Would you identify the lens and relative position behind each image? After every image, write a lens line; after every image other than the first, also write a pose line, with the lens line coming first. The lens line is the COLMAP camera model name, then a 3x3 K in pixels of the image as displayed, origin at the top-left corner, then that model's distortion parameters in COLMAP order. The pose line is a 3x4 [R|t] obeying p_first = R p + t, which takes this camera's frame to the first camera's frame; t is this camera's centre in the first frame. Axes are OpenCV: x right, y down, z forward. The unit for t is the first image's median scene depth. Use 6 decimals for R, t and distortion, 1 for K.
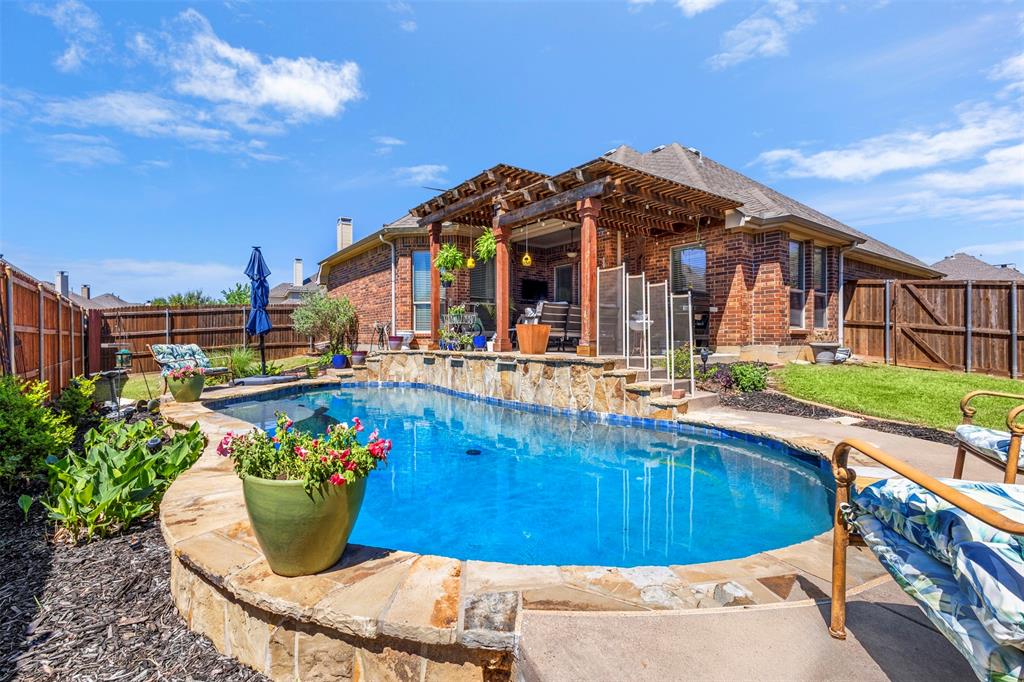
lens RADIAL K [[477.5, 0, 512.0], [0, 477.5, 341.0], [0, 0, 1]] dist [0.000079, -0.000218]
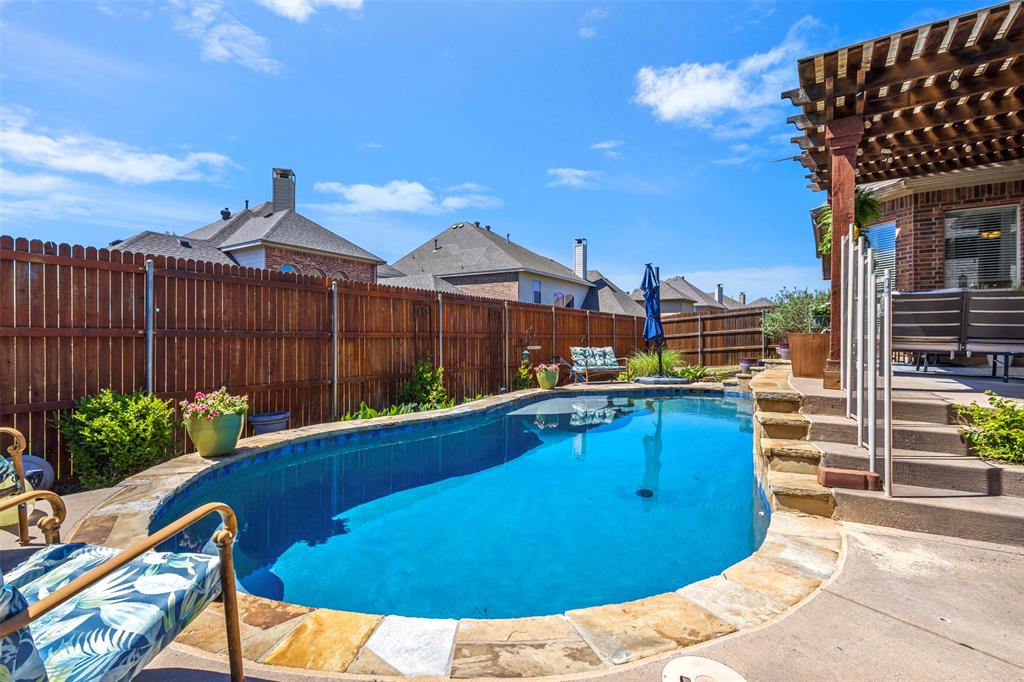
lens RADIAL K [[468.8, 0, 510.7], [0, 468.8, 338.1], [0, 0, 1]] dist [0.016594, -0.007447]
pose [[0.332027, 0.007695, -0.943239, 0.342537], [-0.007040, 0.999959, 0.005679, -0.017969], [0.943244, 0.004755, 0.332067, 0.249873]]
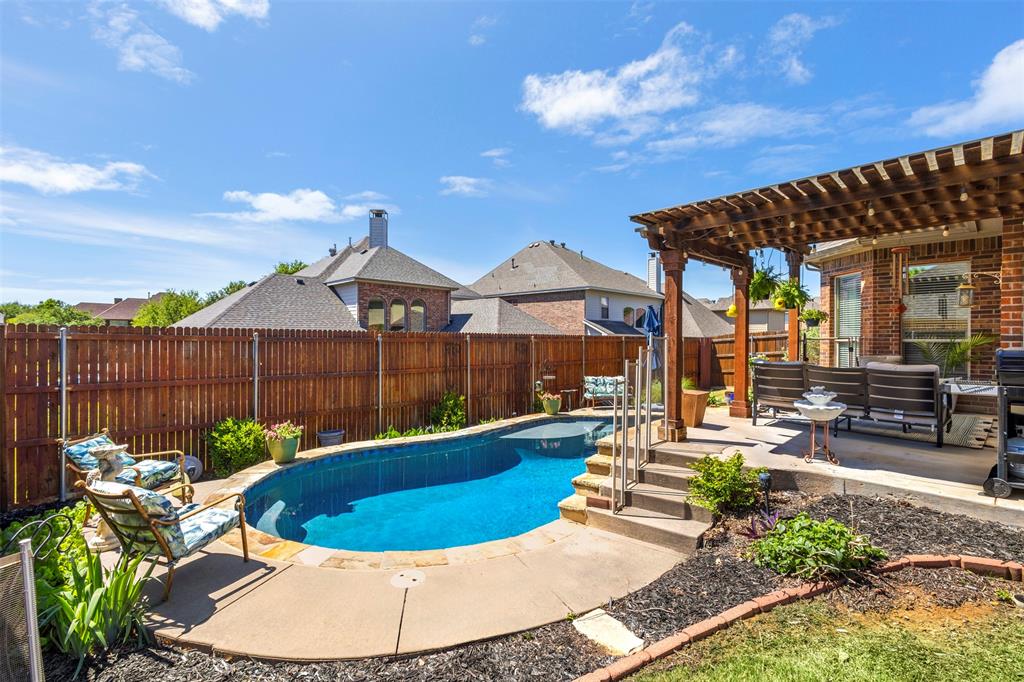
lens RADIAL K [[467.0, 0, 512.0], [0, 467.0, 341.0], [0, 0, 1]] dist [0.005119, -0.000527]
pose [[0.133144, 0.007544, -0.991068, 0.553748], [-0.007687, 0.999949, 0.006579, -0.084445], [0.991067, 0.006743, 0.133195, 0.363990]]
